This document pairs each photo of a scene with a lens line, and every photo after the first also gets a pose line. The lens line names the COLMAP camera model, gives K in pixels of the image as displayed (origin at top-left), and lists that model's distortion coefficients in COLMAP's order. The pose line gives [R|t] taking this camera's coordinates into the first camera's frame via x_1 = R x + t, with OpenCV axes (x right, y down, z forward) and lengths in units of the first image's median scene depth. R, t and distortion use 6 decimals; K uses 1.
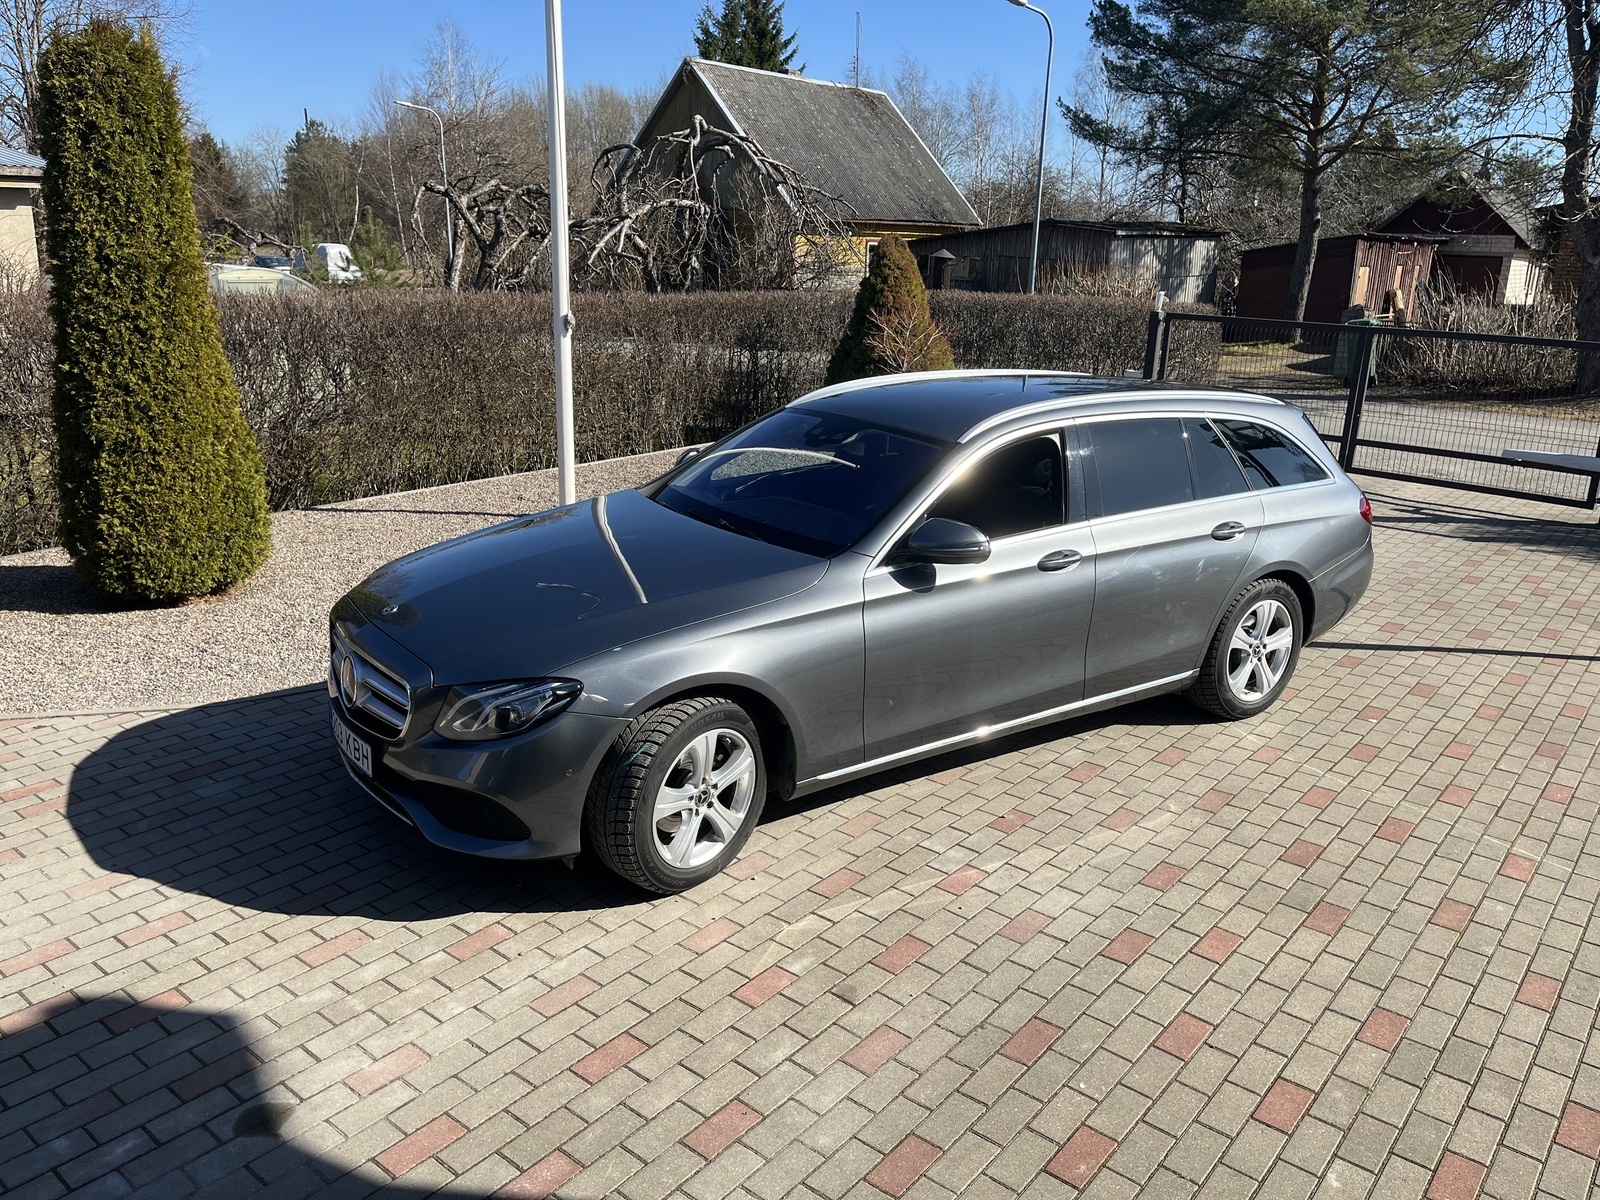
lens RADIAL K [[1207.4, 0, 797.0], [0, 1207.4, 591.8], [0, 0, 1]] dist [0.057309, -0.064649]
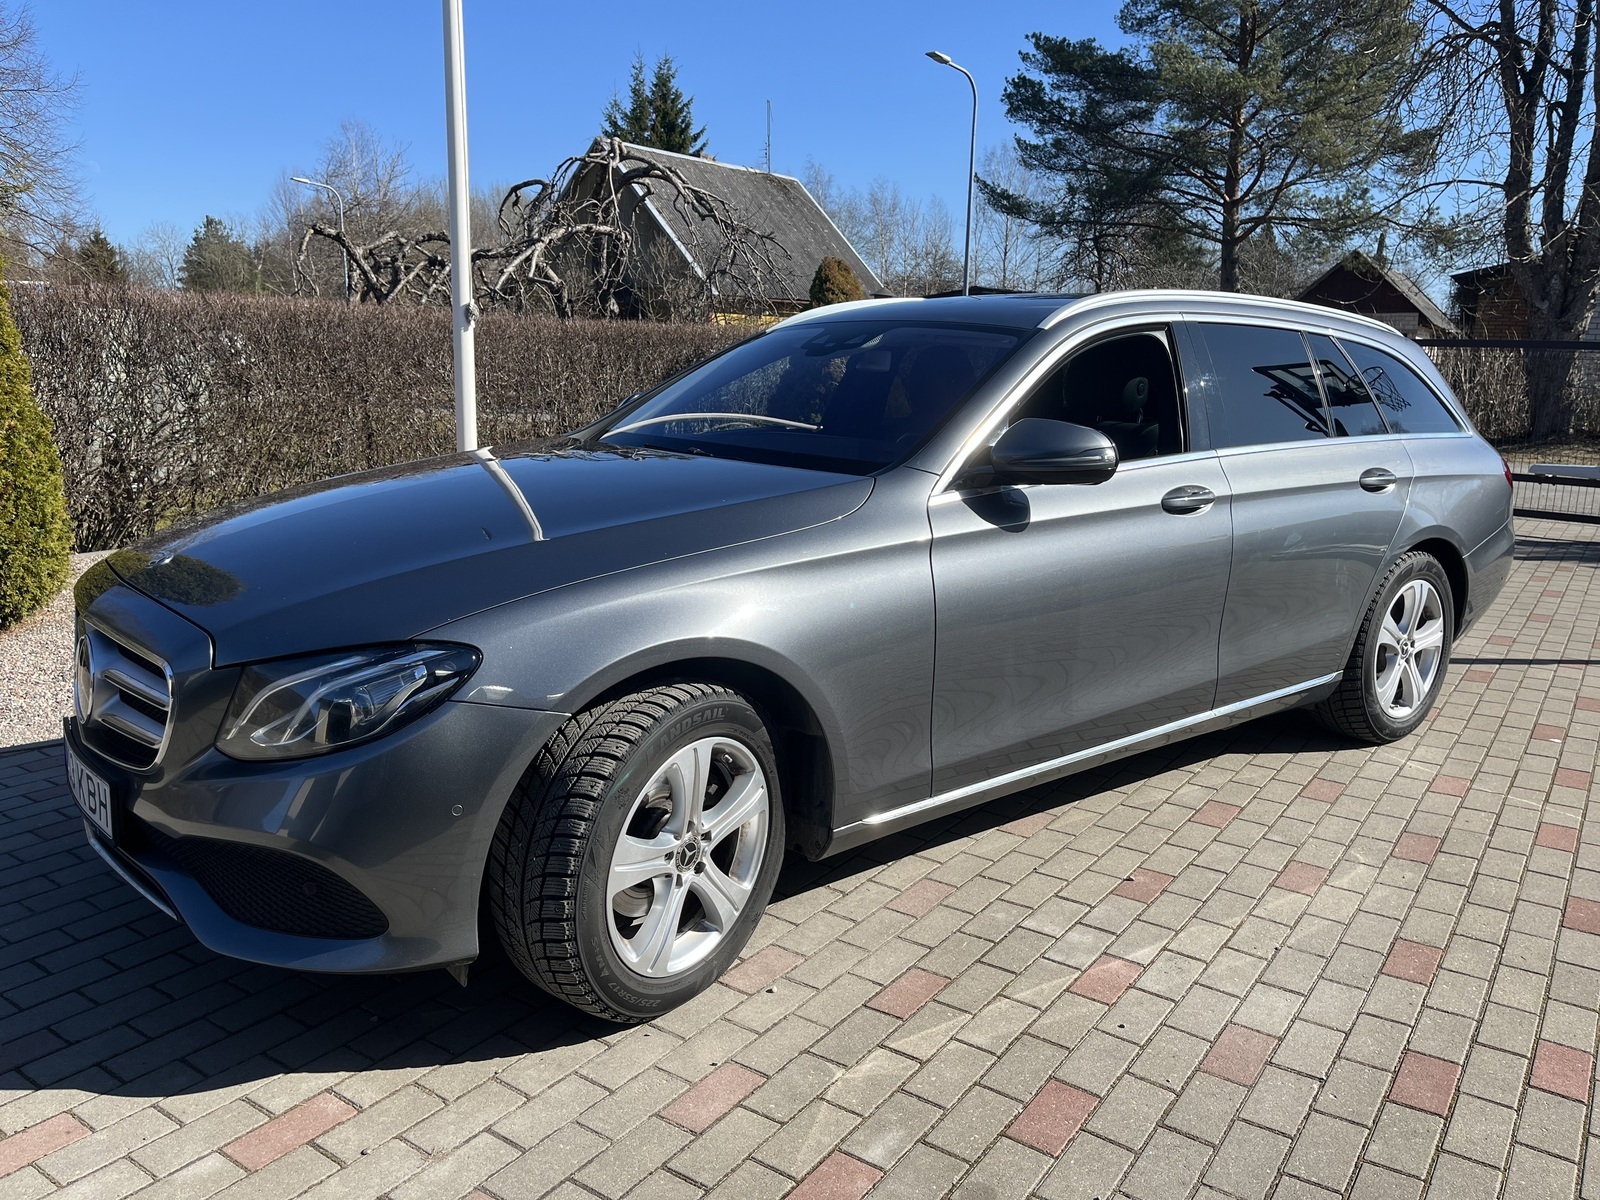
lens RADIAL K [[1207.4, 0, 794.9], [0, 1207.4, 599.6], [0, 0, 1]] dist [0.057309, -0.064649]
pose [[0.997397, -0.018688, 0.069642, -0.052695], [0.023760, 0.997069, -0.072730, 0.072637], [-0.068079, 0.074195, 0.994917, 0.319421]]
